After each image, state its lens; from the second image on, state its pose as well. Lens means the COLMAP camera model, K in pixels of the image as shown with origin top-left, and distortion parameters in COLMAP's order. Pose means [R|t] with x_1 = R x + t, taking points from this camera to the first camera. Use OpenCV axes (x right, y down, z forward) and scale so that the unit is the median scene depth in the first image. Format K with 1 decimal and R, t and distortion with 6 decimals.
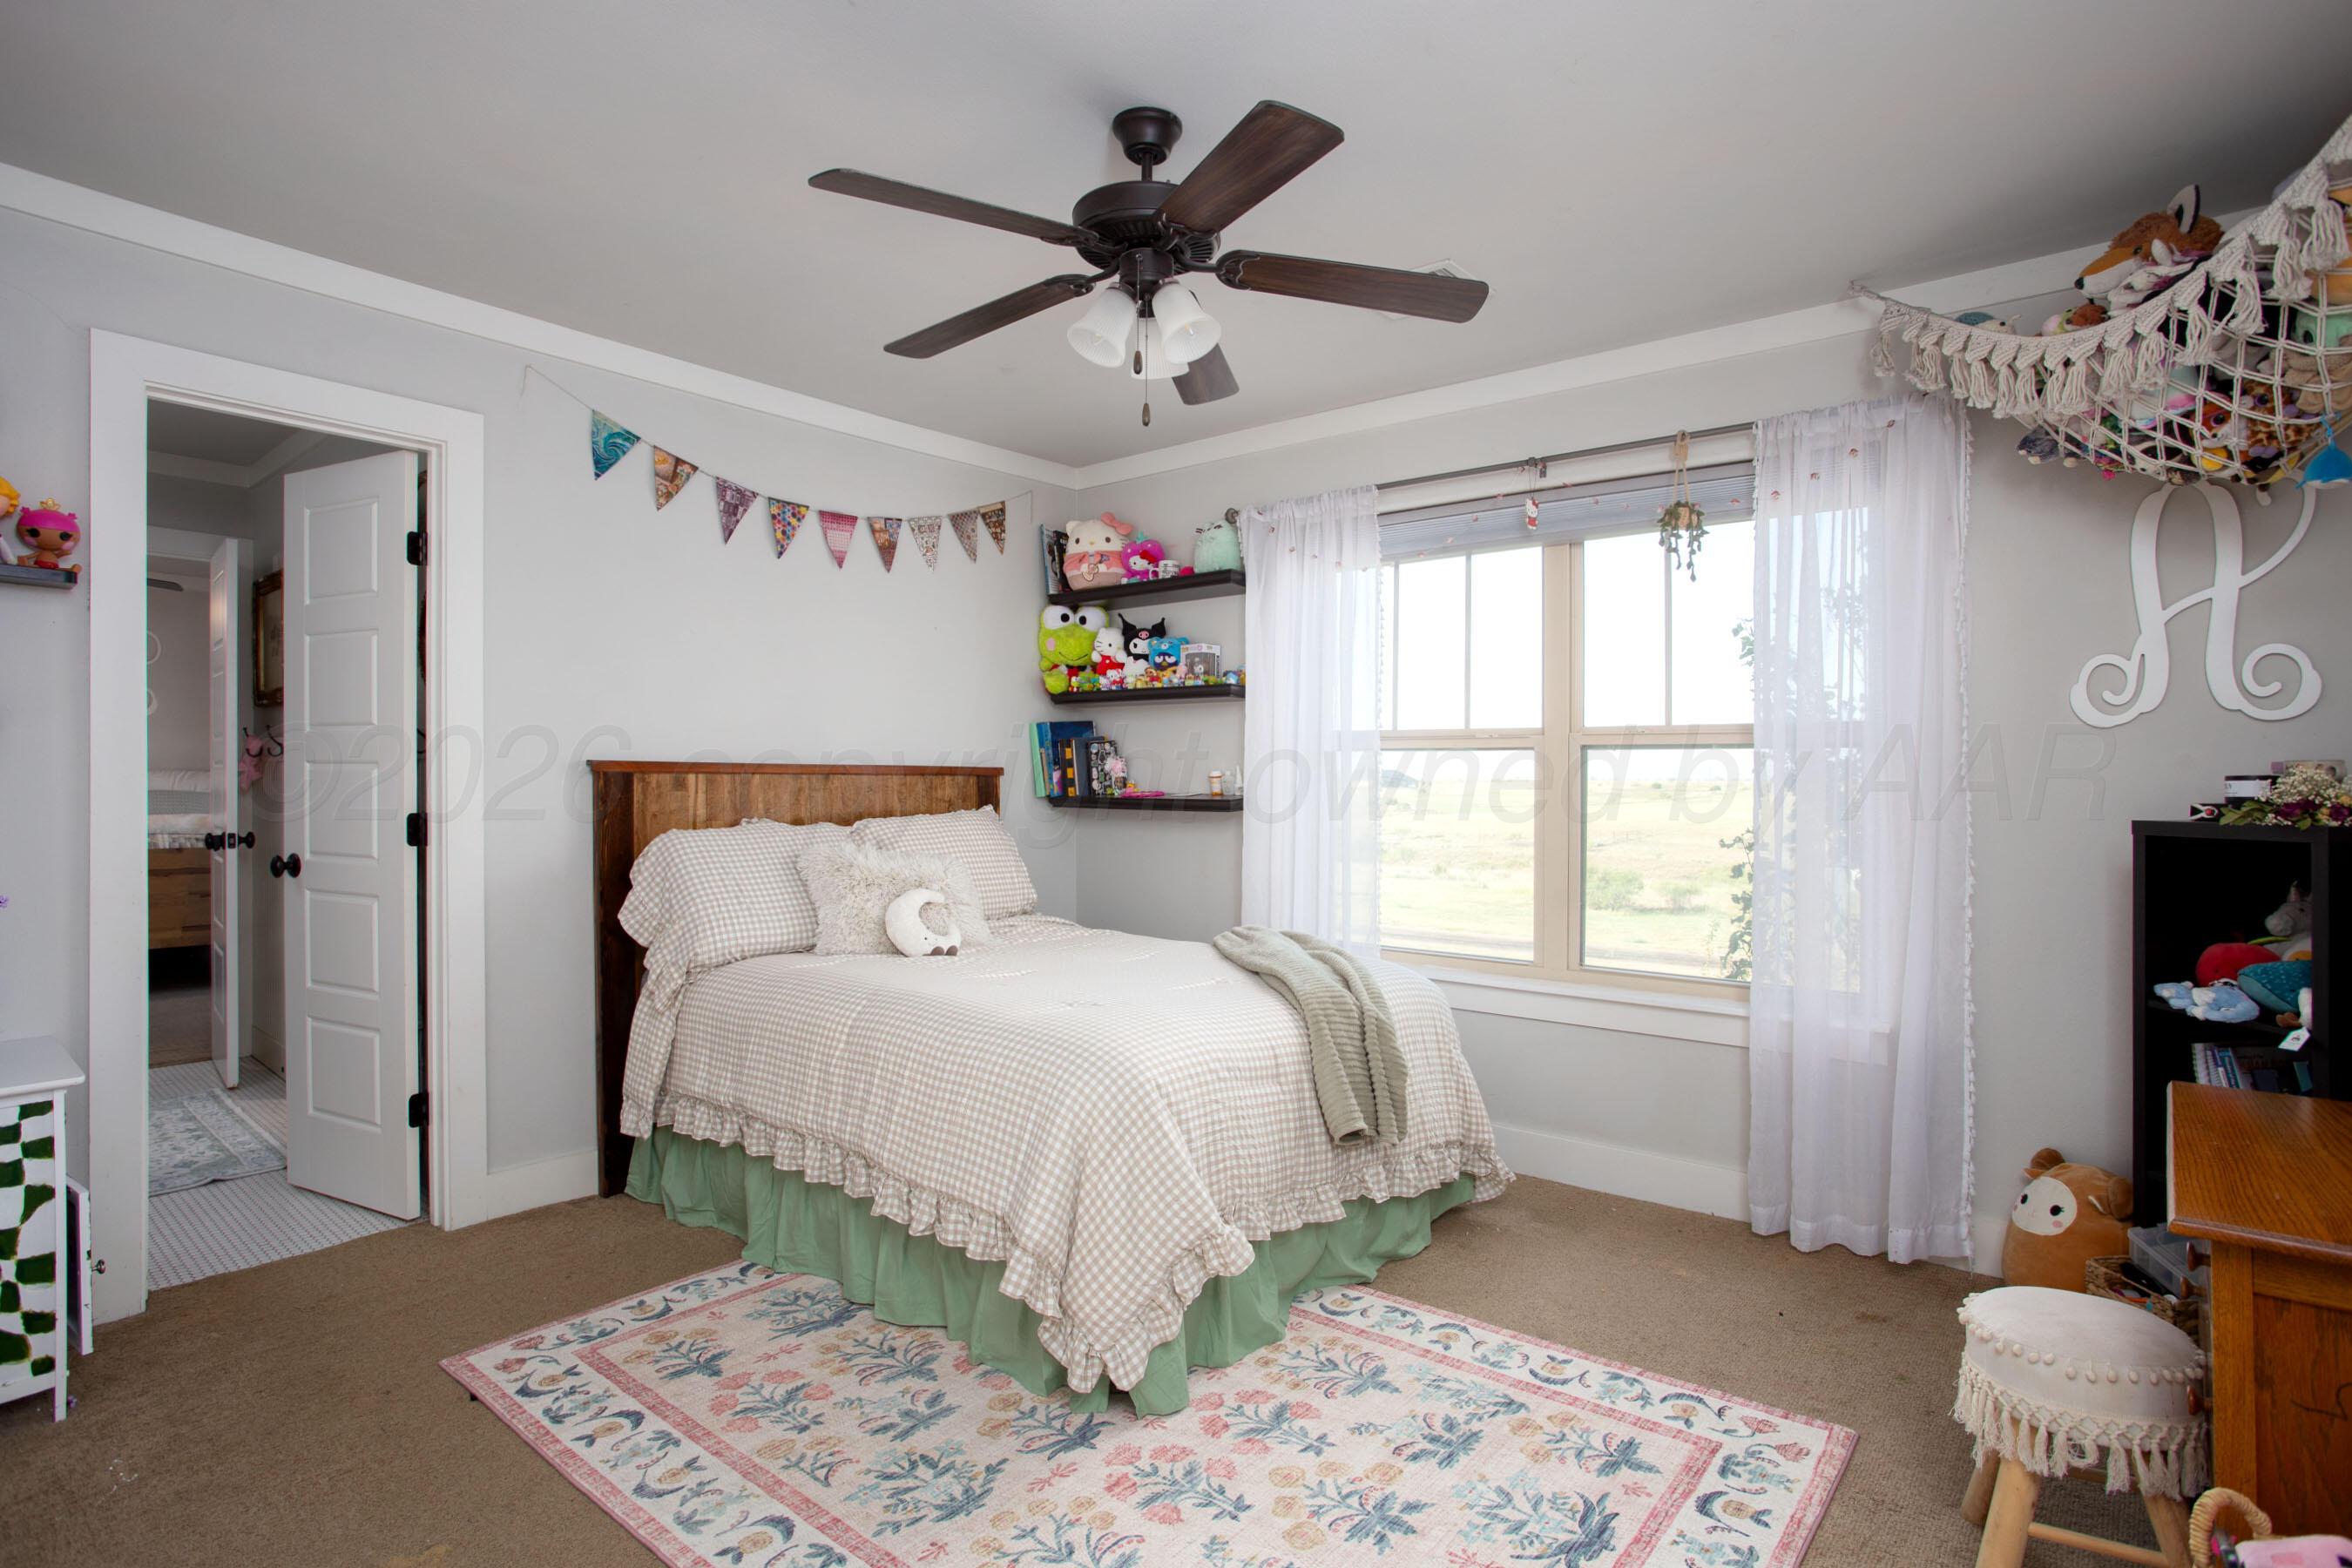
lens RADIAL K [[1190.9, 0, 1183.3], [0, 1190.9, 771.8], [0, 0, 1]] dist [-0.042544, 0.019455]
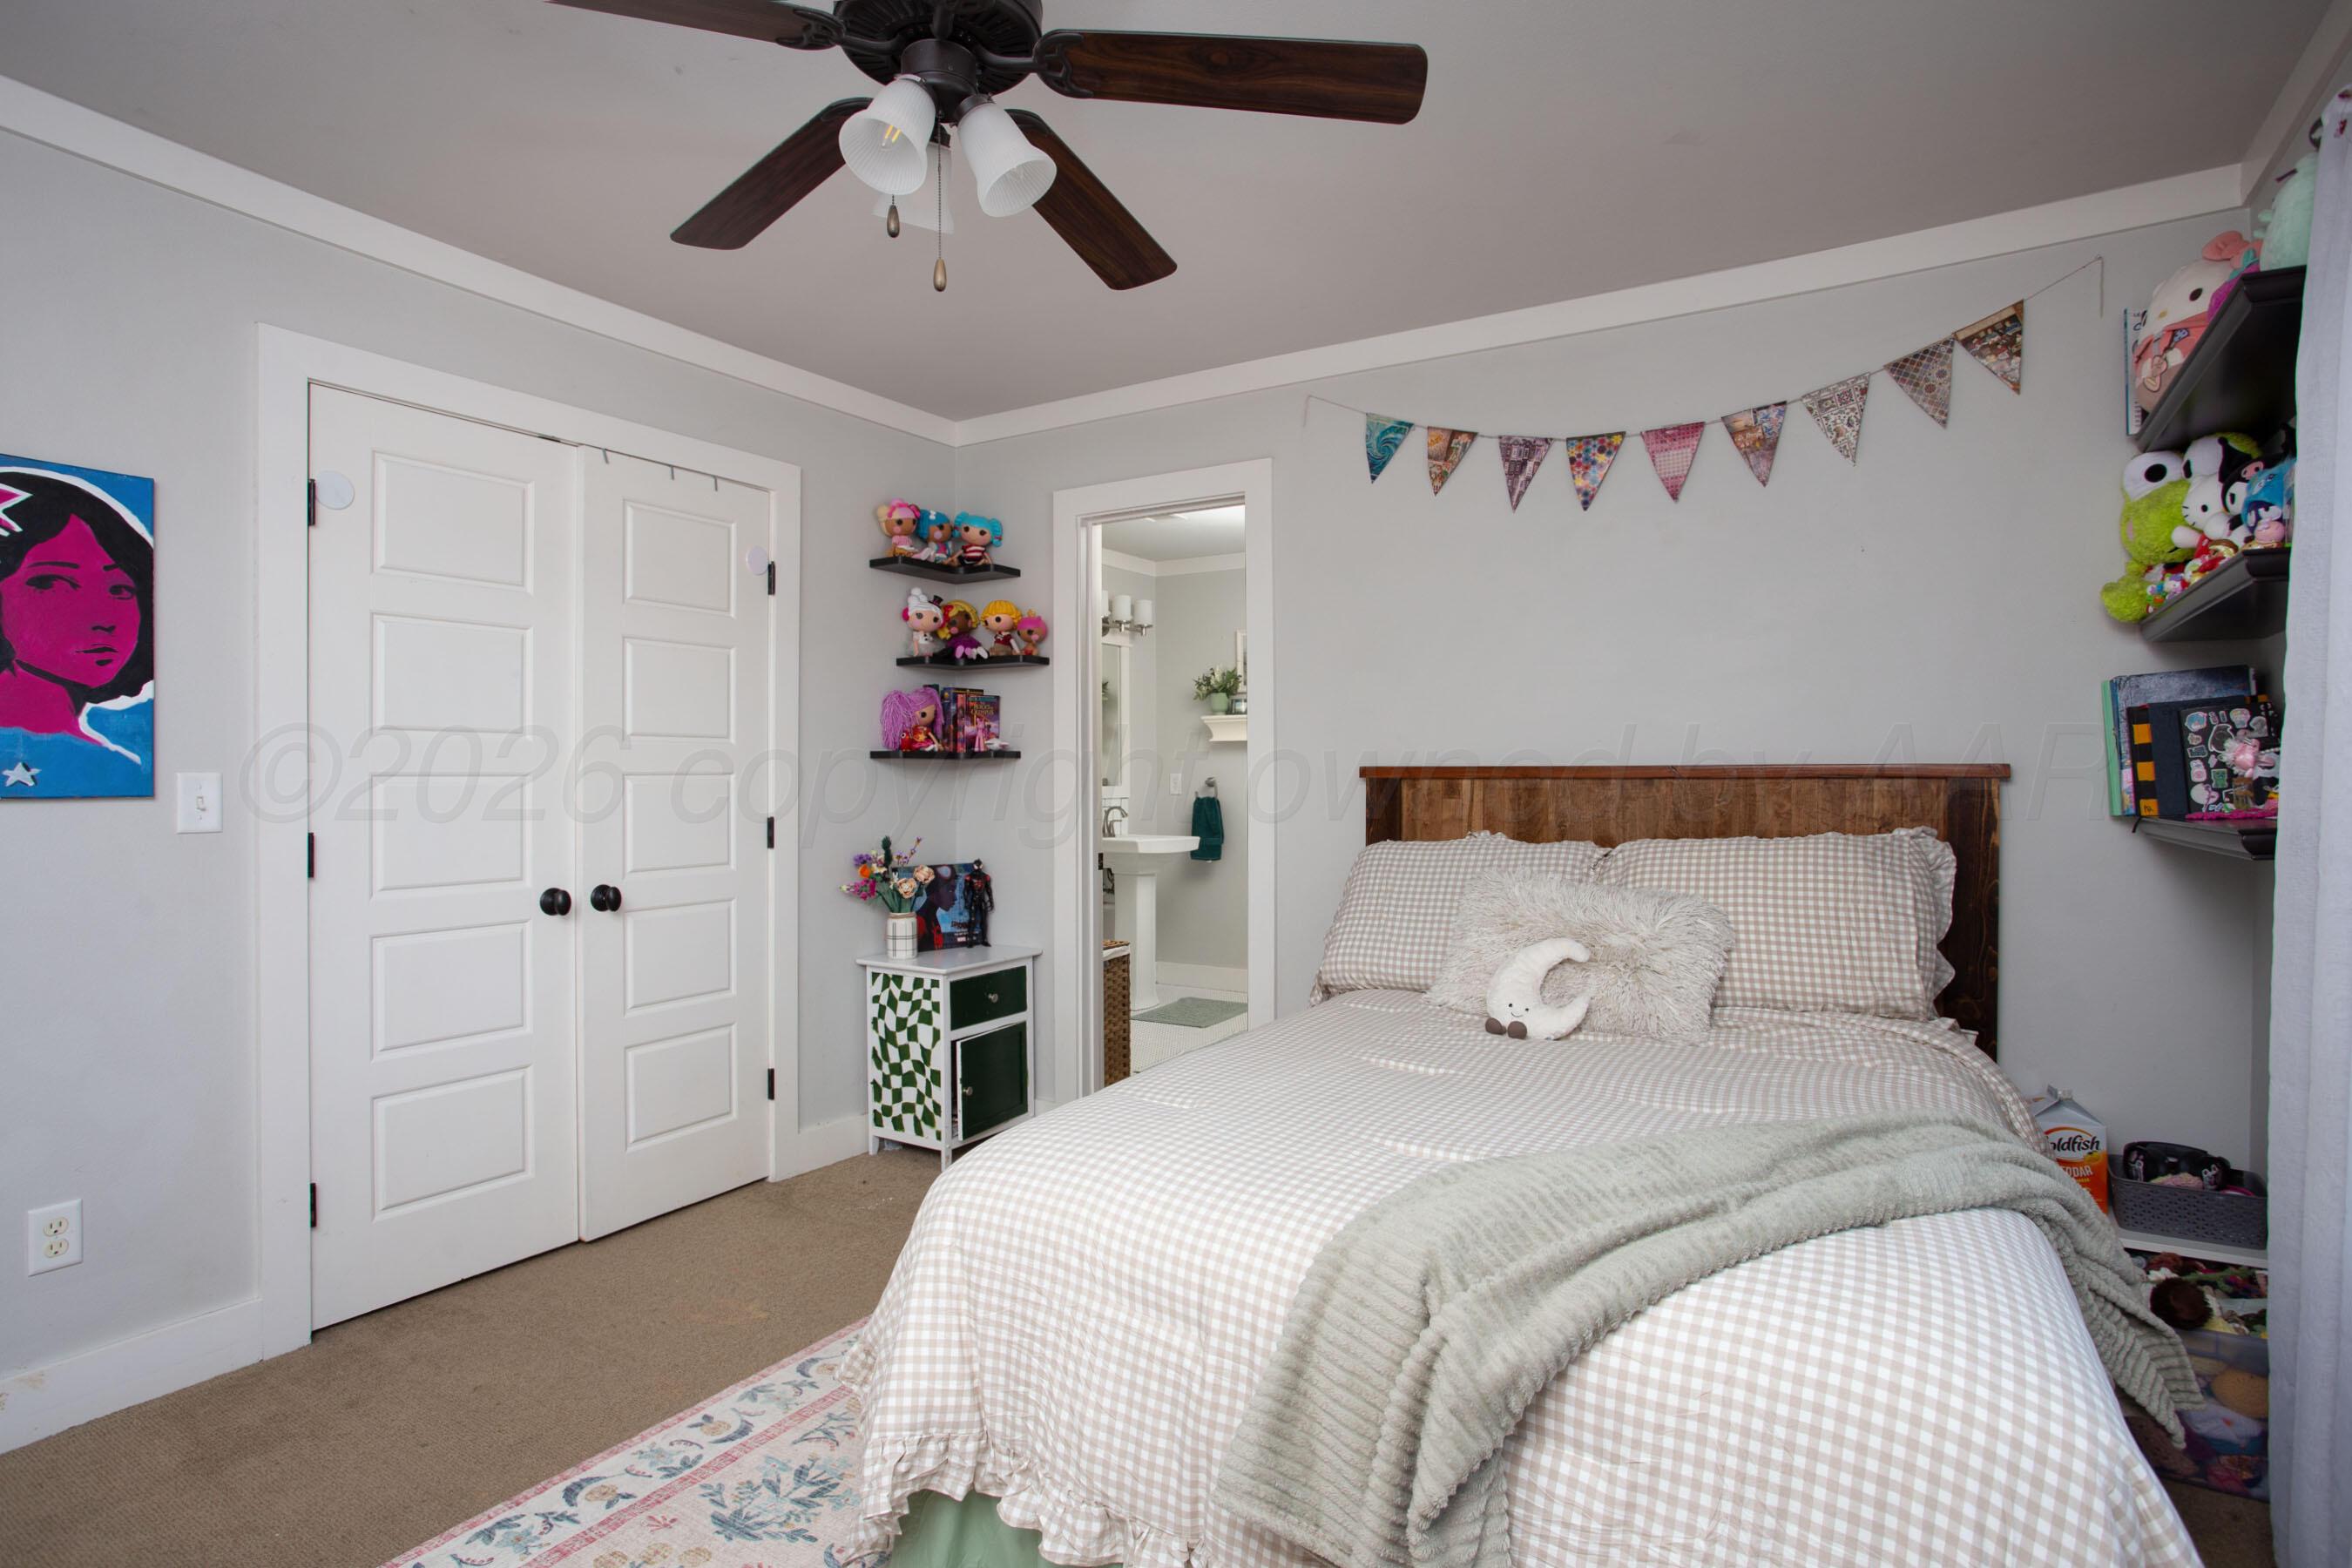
lens RADIAL K [[1190.9, 0, 1181.0], [0, 1190.9, 792.8], [0, 0, 1]] dist [-0.042544, 0.019455]
pose [[0.147681, 0.000605, -0.989035, 0.436079], [0.001663, 0.999998, 0.000860, 0.010938], [0.989034, -0.001772, 0.147680, 0.649915]]
